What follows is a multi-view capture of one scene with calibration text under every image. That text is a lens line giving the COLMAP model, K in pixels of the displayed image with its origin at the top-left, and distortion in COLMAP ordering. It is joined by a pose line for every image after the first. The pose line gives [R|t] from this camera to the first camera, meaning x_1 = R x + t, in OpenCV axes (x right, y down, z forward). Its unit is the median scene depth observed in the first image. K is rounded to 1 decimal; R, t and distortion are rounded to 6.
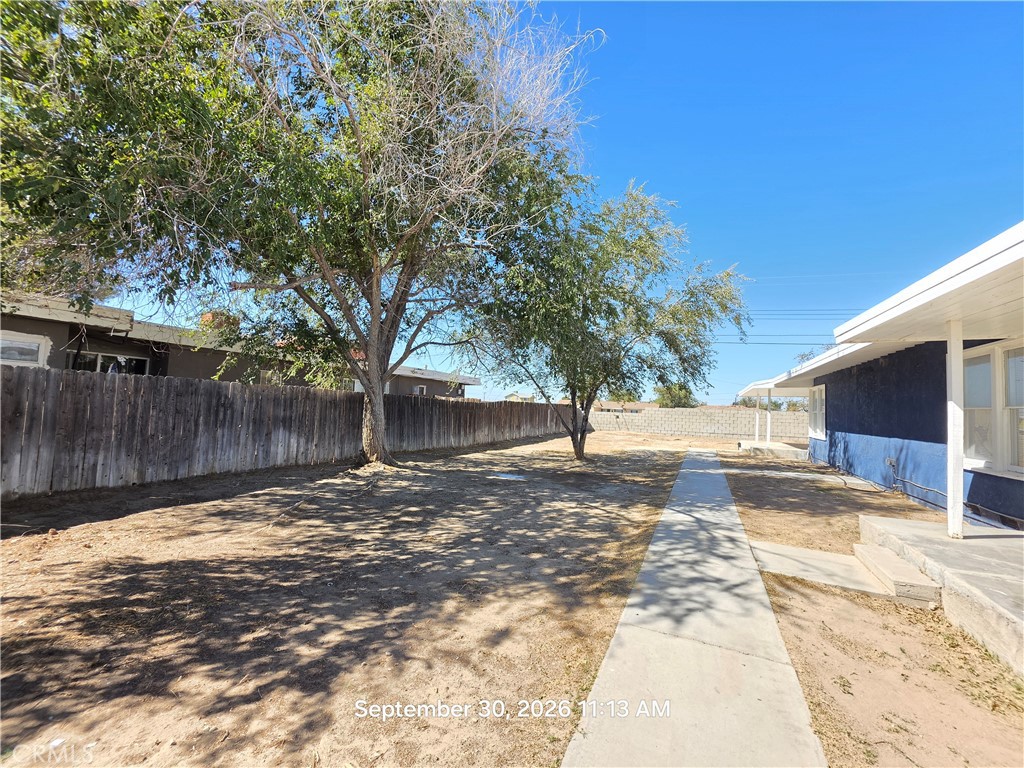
lens RADIAL K [[413.9, 0, 506.0], [0, 413.9, 384.2], [0, 0, 1]] dist [0.001712, -0.000116]
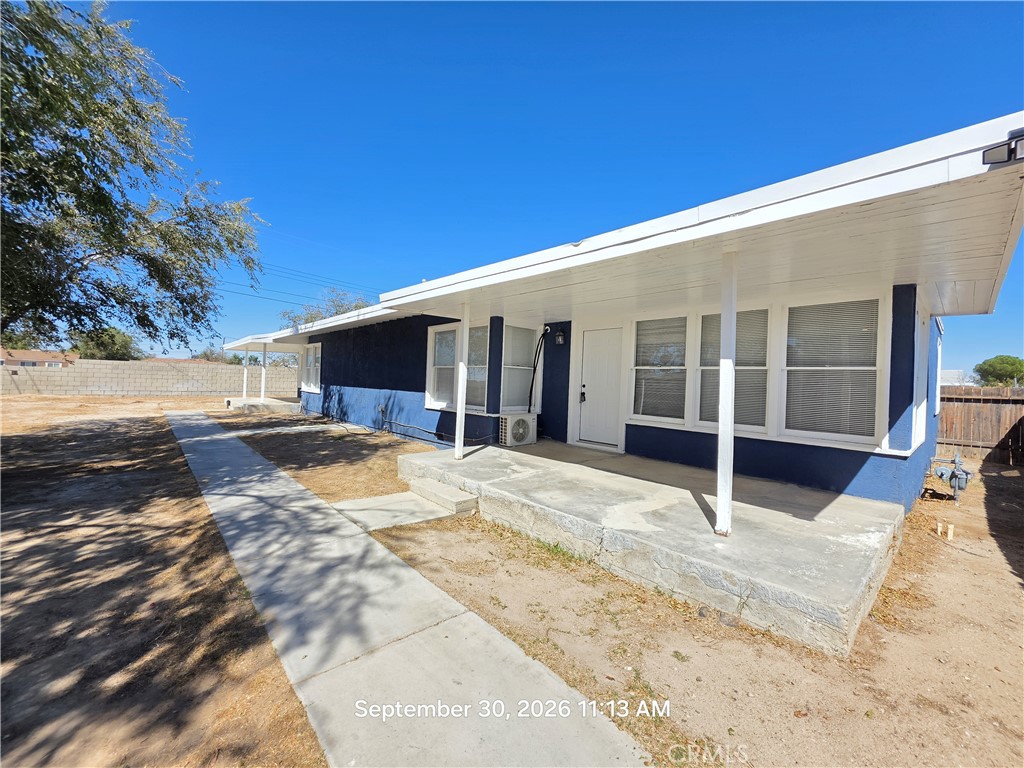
lens RADIAL K [[413.9, 0, 512.4], [0, 413.9, 383.4], [0, 0, 1]] dist [0.001712, -0.000116]
pose [[0.386172, -0.028646, 0.921982, -0.099350], [-0.070772, 0.995651, 0.060577, 0.012773], [-0.919708, -0.088644, 0.382465, 0.237766]]
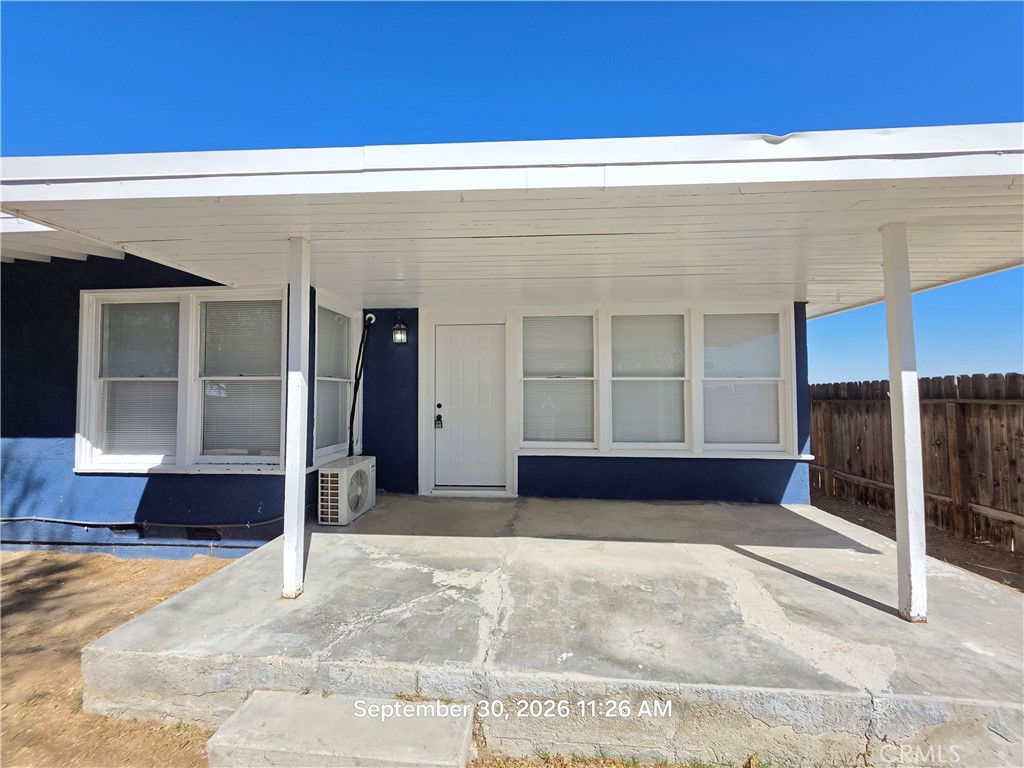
lens RADIAL K [[413.9, 0, 512.4], [0, 413.9, 380.6], [0, 0, 1]] dist [0.001712, -0.000116]
pose [[-0.351279, -0.005180, 0.936256, 0.304765], [-0.064764, 0.997724, -0.018779, 0.036716], [-0.934028, -0.067233, -0.350815, 0.700580]]
